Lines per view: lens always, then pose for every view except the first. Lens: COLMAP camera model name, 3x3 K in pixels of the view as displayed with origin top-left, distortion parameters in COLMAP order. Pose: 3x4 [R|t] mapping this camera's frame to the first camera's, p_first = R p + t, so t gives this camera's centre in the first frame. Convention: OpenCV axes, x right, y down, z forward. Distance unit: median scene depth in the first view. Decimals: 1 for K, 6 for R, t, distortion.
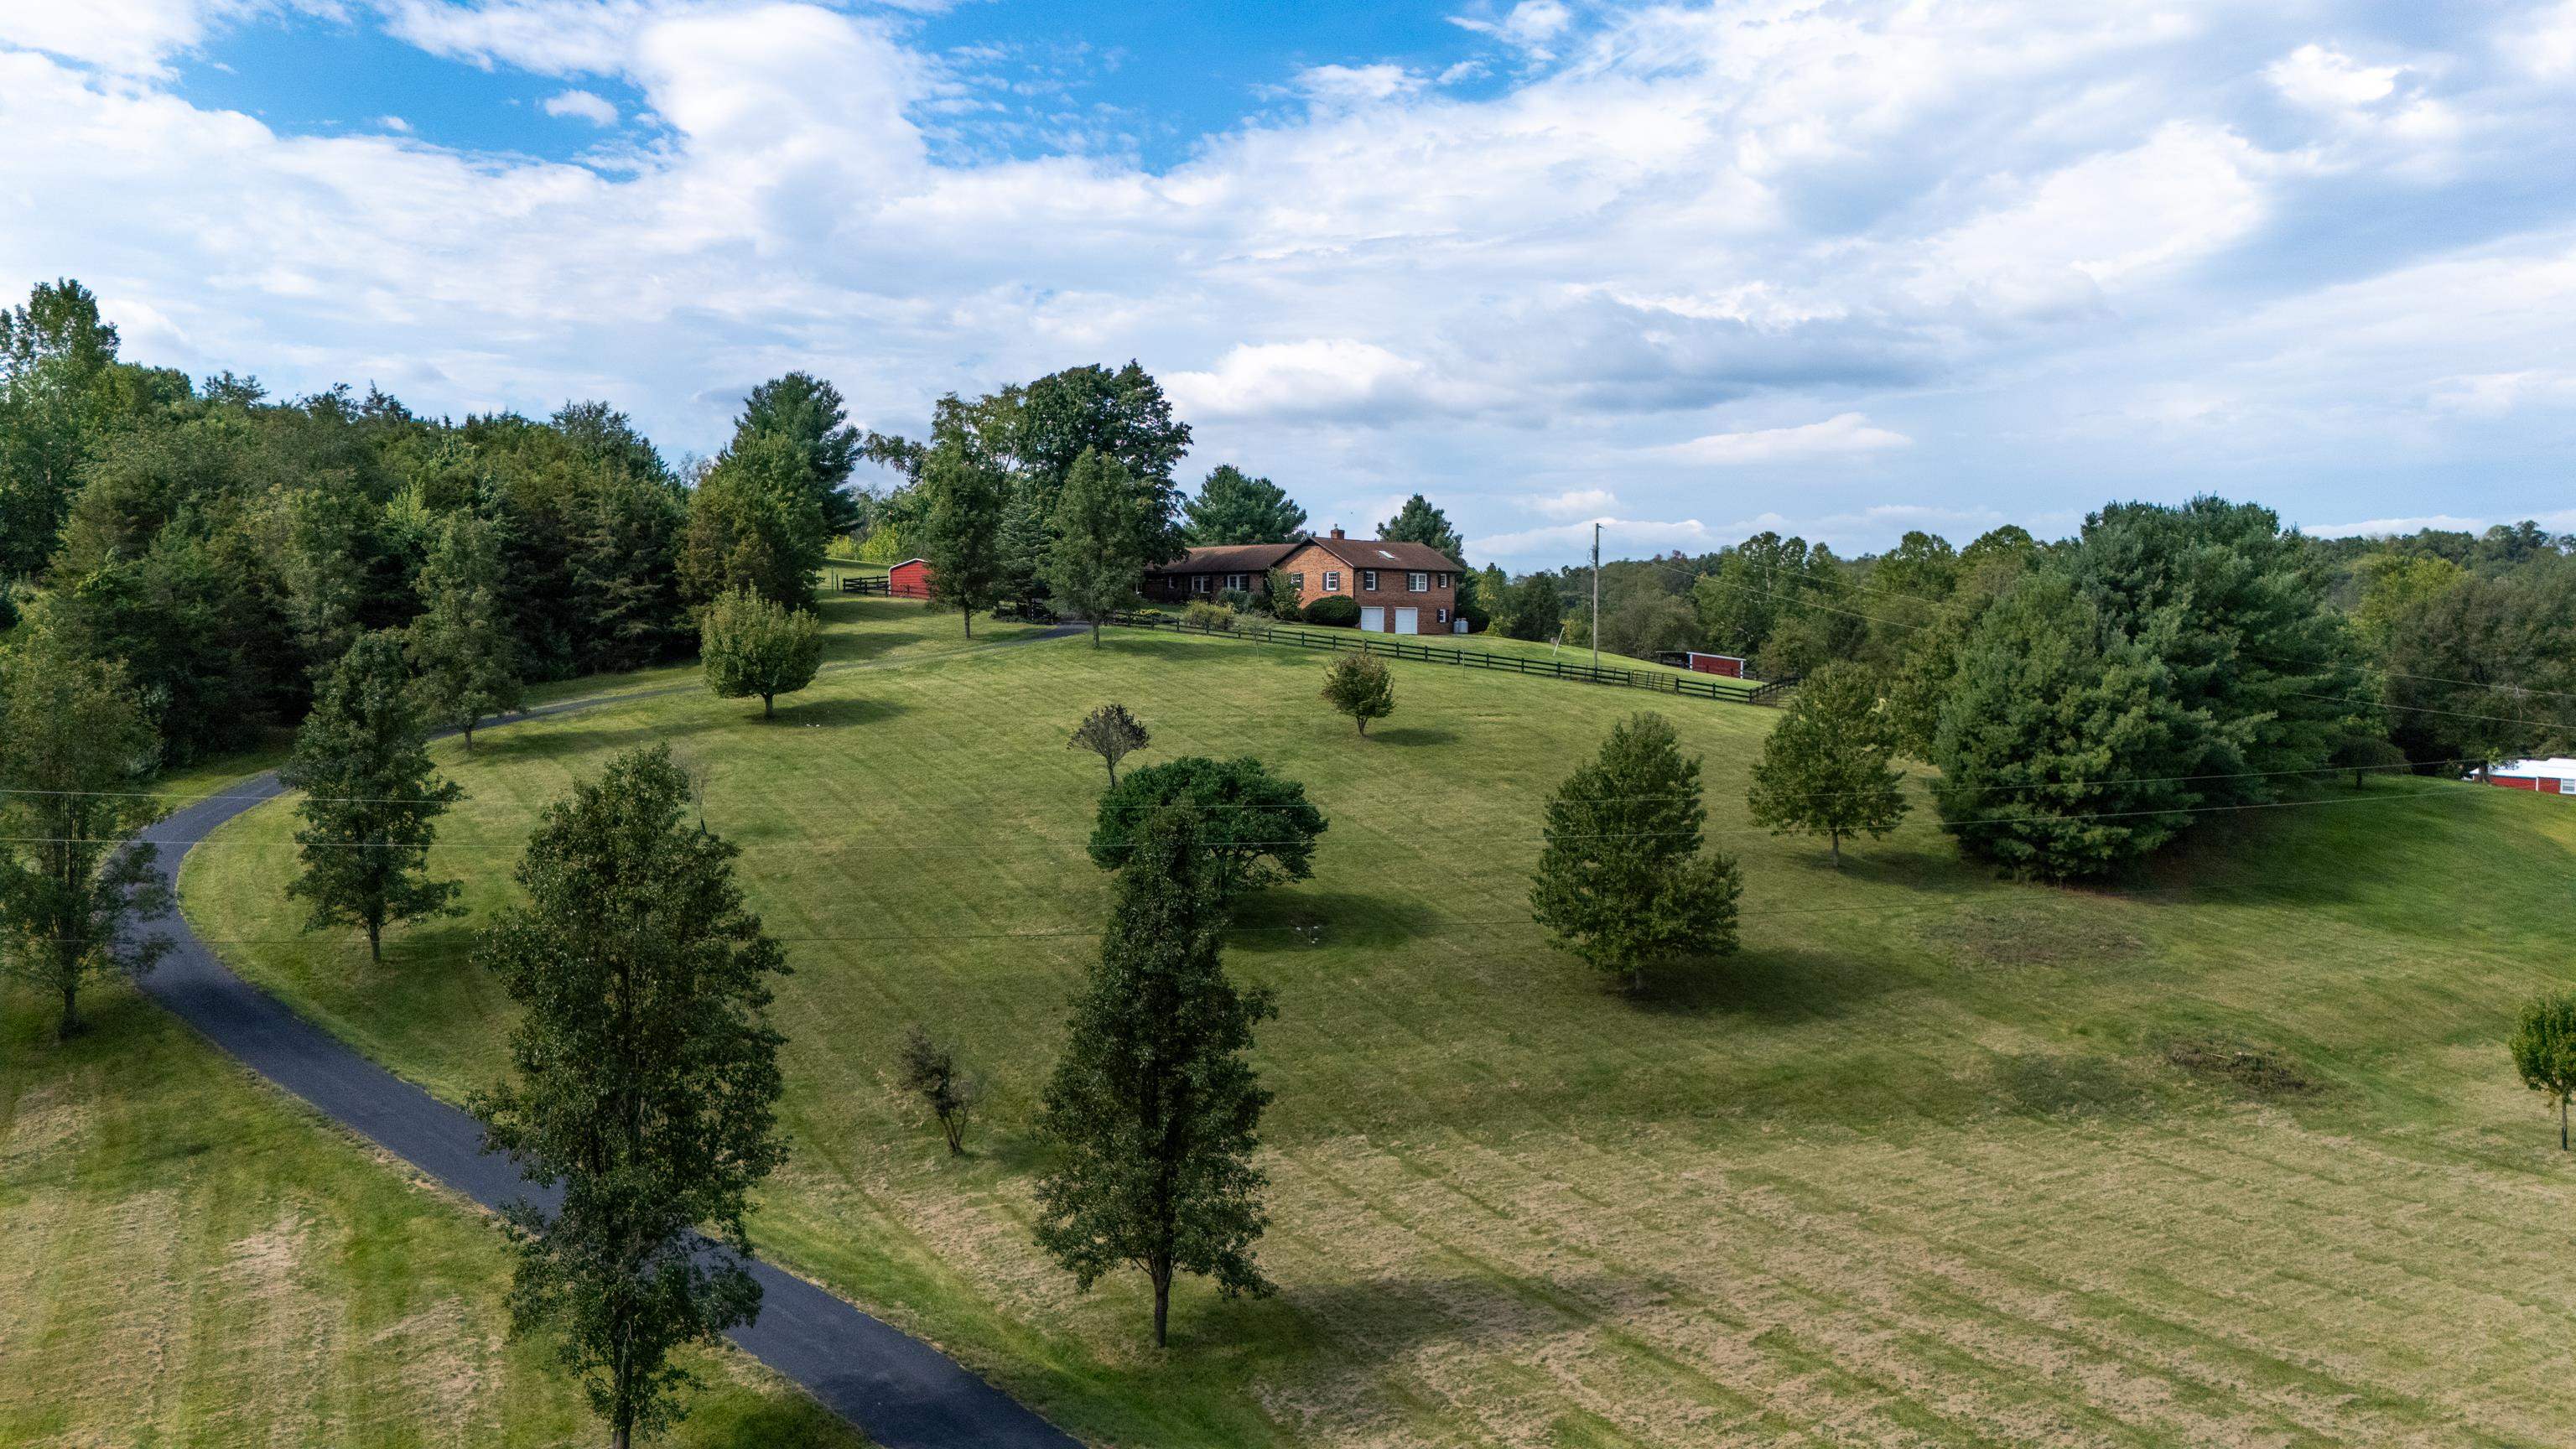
lens RADIAL K [[1909.2, 0, 1287.7], [0, 1909.2, 723.1], [0, 0, 1]] dist [0.063424, -0.060695]
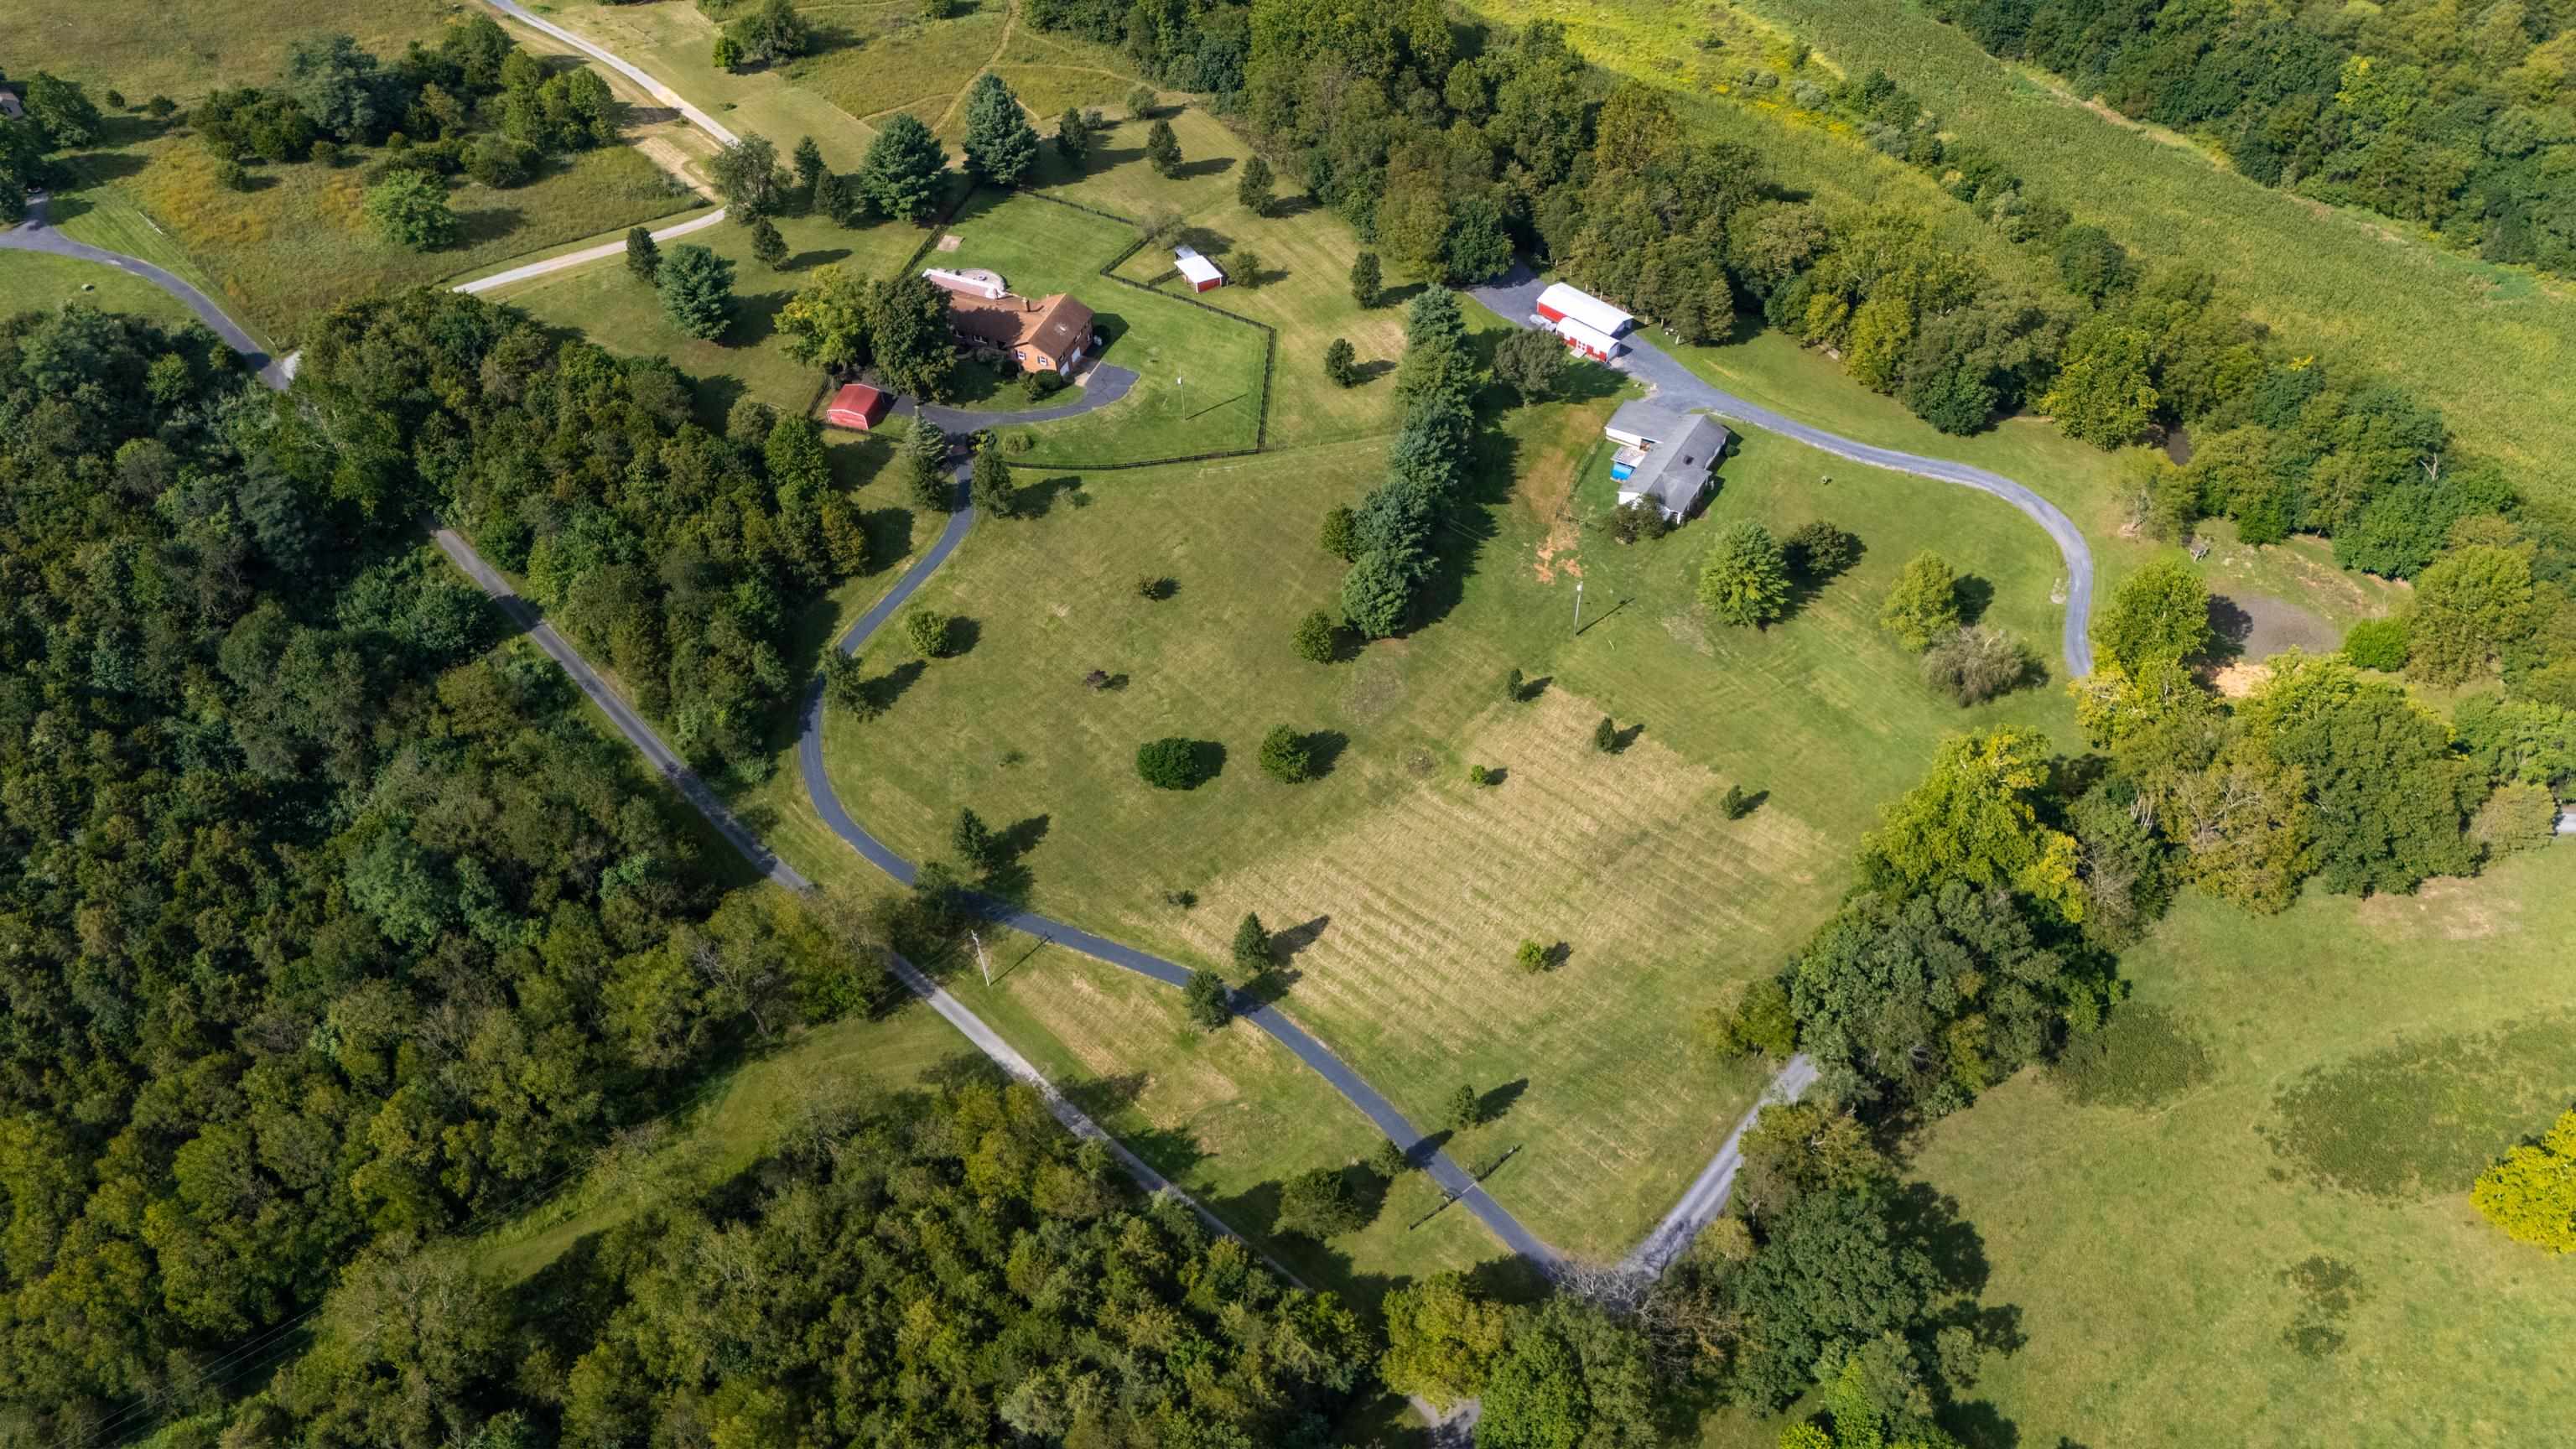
lens RADIAL K [[1909.2, 0, 1295.0], [0, 1909.2, 736.1], [0, 0, 1]] dist [0.063424, -0.060695]
pose [[0.934317, -0.285396, 0.213543, -0.030997], [0.048810, 0.695890, 0.716487, -0.136438], [-0.353085, -0.659004, 0.664112, -0.078278]]
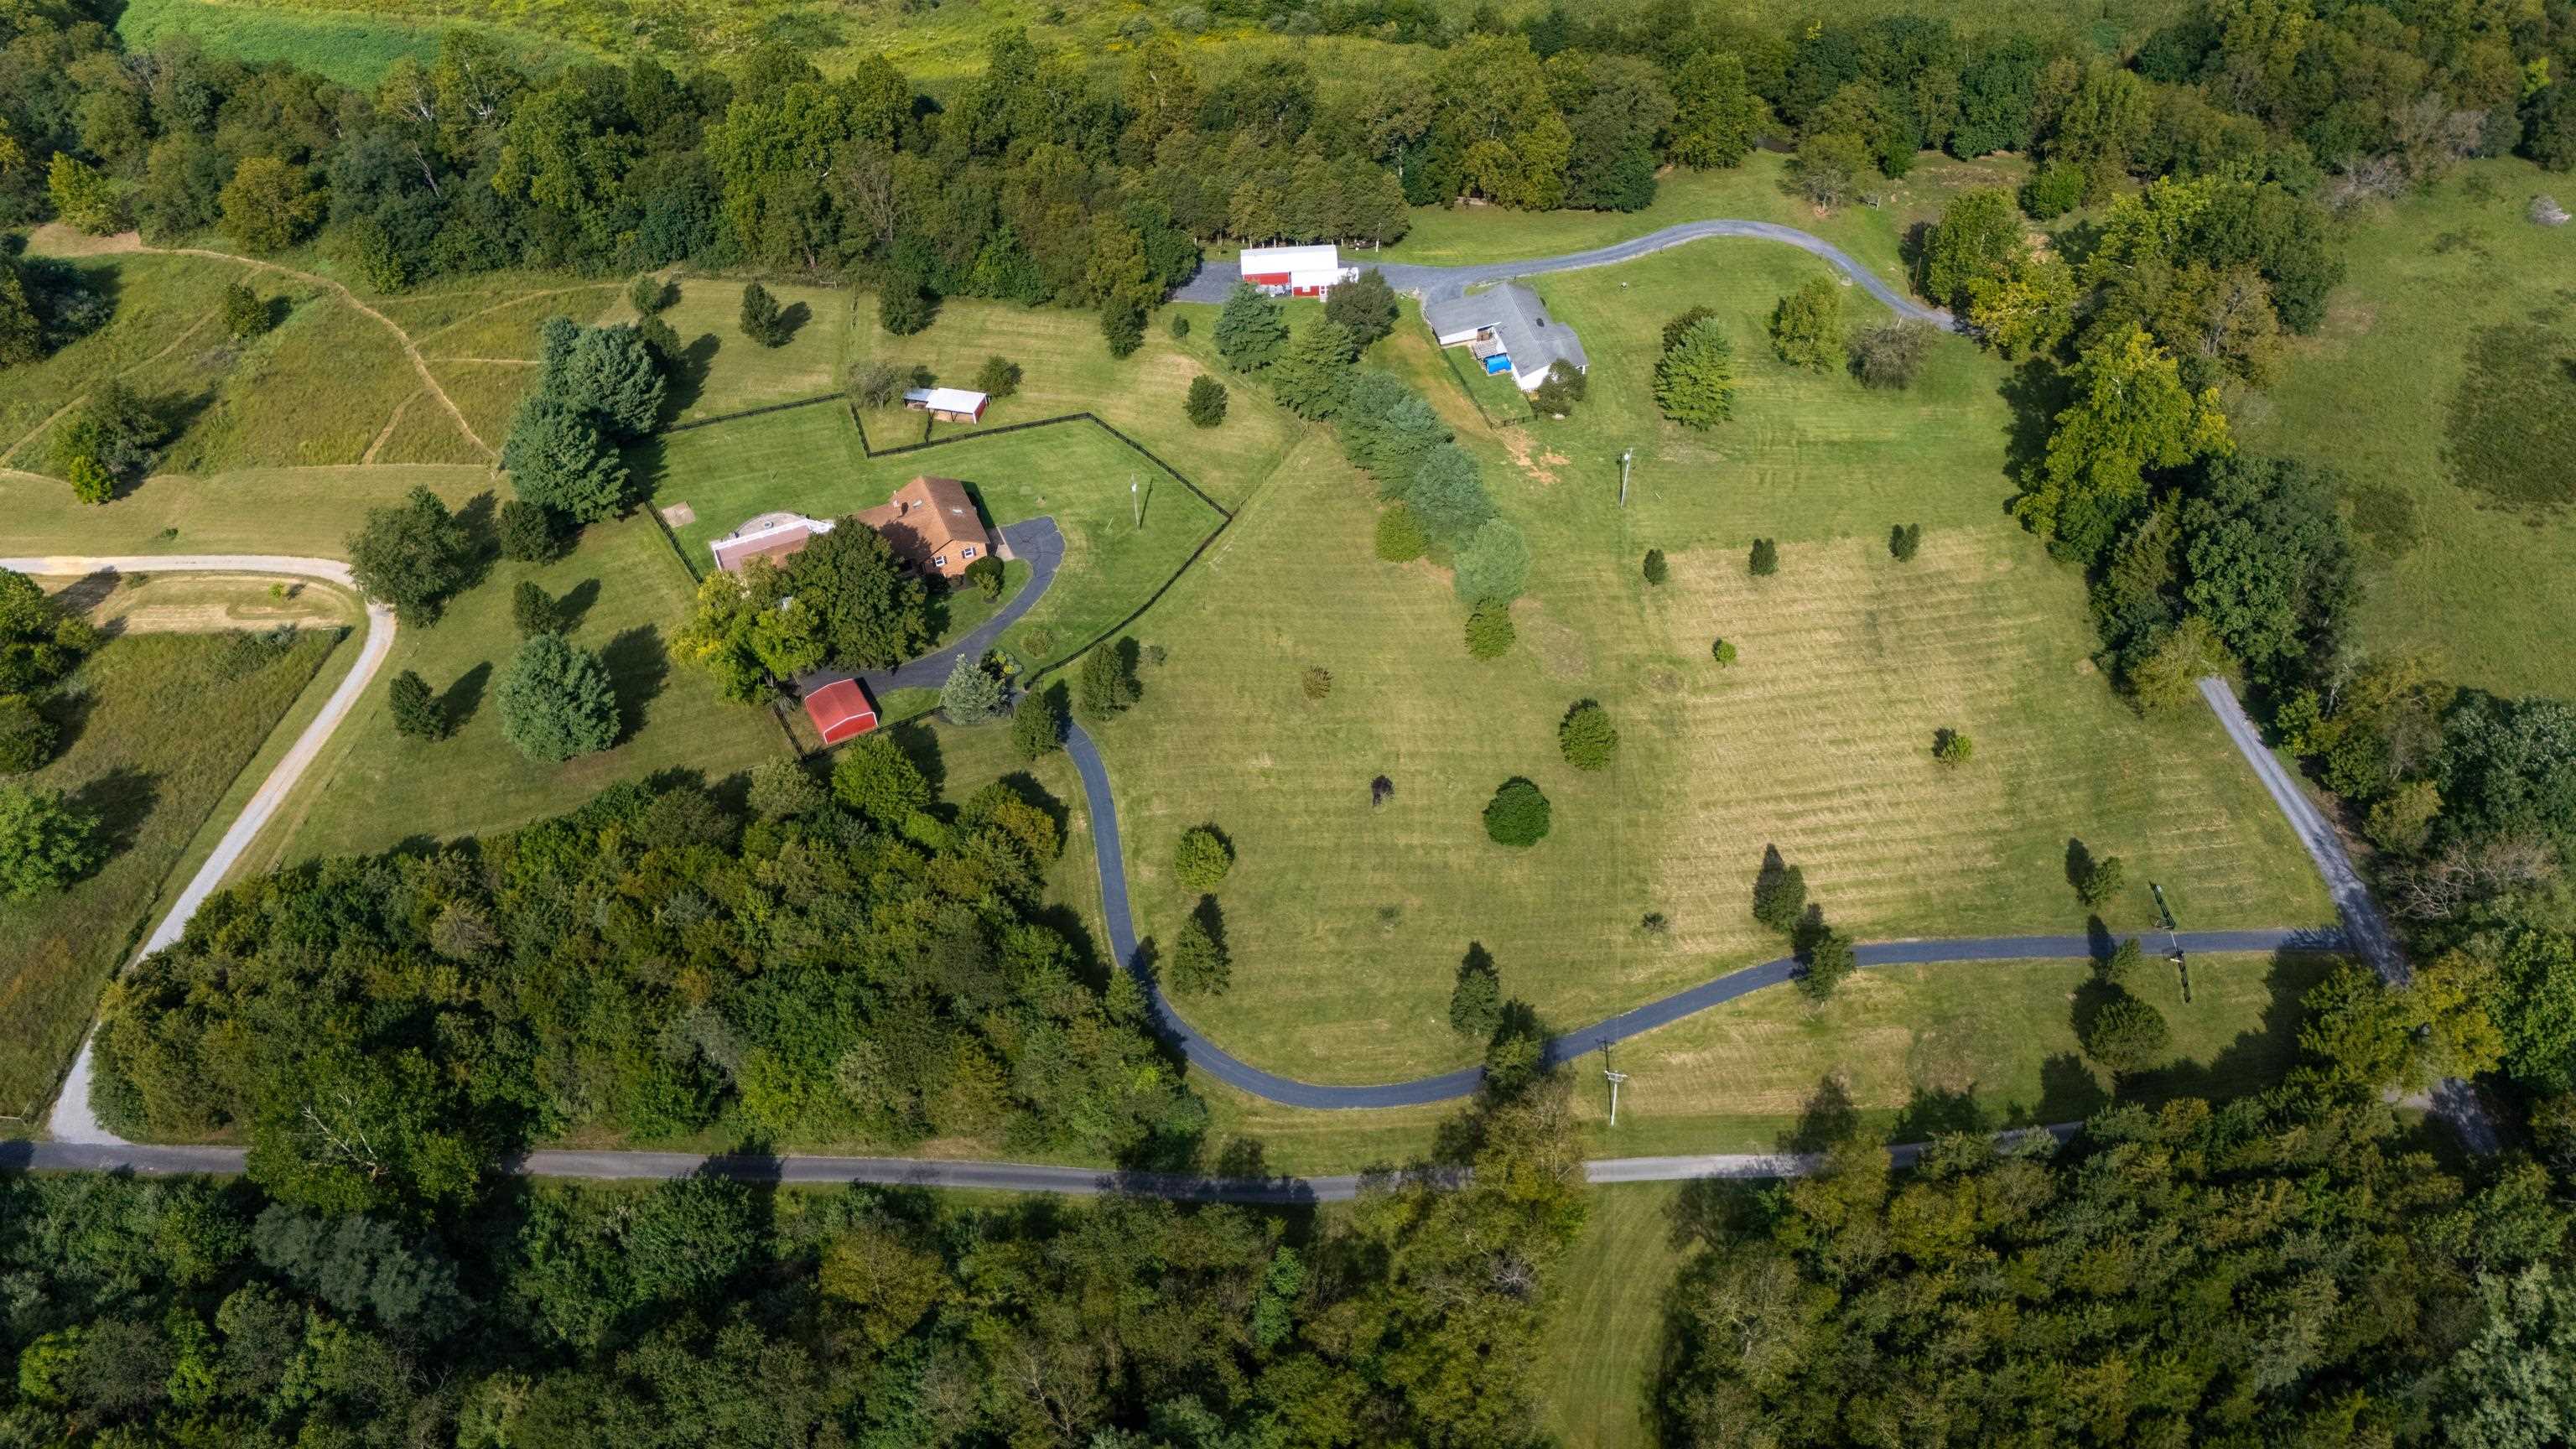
lens RADIAL K [[1909.2, 0, 1290.8], [0, 1909.2, 717.4], [0, 0, 1]] dist [0.063424, -0.060695]
pose [[0.397579, -0.687296, 0.607911, -0.107980], [0.070978, 0.683575, 0.726421, -0.127712], [-0.914819, -0.245662, 0.320557, 0.019424]]
